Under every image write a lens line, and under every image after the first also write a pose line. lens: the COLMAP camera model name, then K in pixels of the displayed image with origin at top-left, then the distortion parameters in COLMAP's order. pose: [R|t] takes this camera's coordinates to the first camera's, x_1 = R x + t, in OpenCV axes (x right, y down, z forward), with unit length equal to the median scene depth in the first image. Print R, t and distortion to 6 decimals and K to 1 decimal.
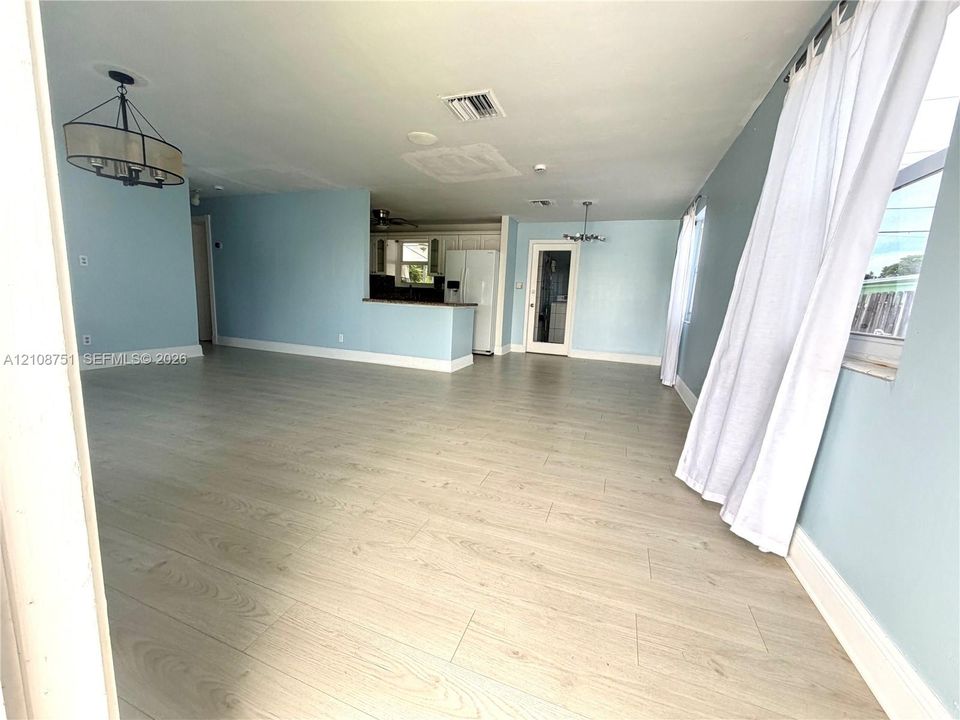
lens RADIAL K [[382.2, 0, 477.4], [0, 382.2, 361.4], [0, 0, 1]] dist [0.001269, -0.000736]
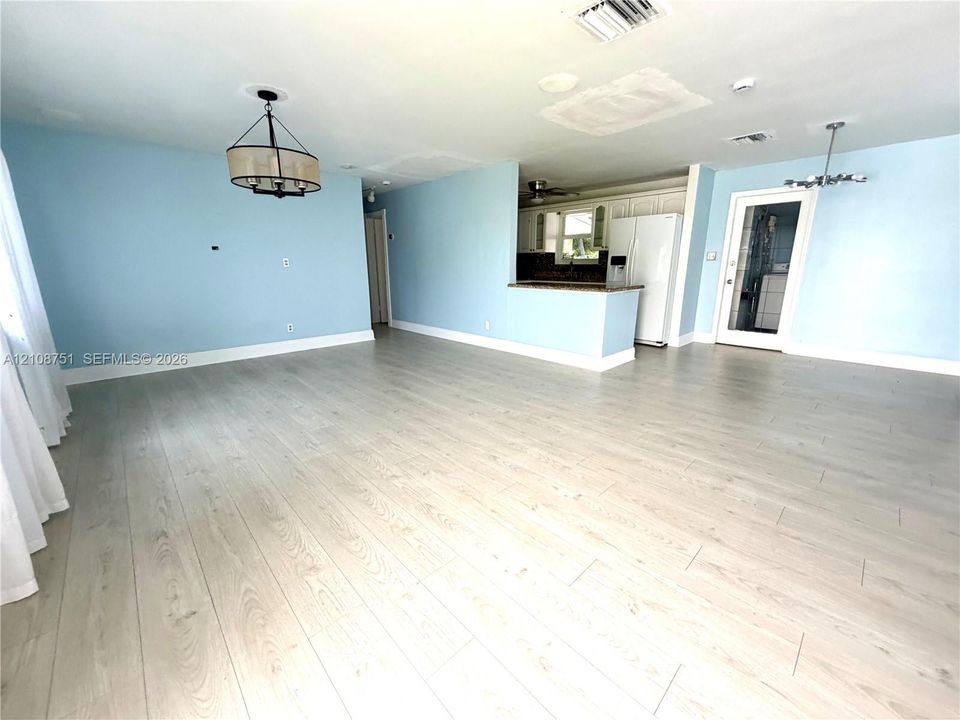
lens RADIAL K [[382.2, 0, 479.8], [0, 382.2, 359.1], [0, 0, 1]] dist [0.001269, -0.000736]
pose [[0.896074, 0.058371, -0.440049, 0.067459], [-0.026422, 0.996573, 0.078388, -0.064990], [0.443117, -0.058615, 0.894546, 0.158818]]
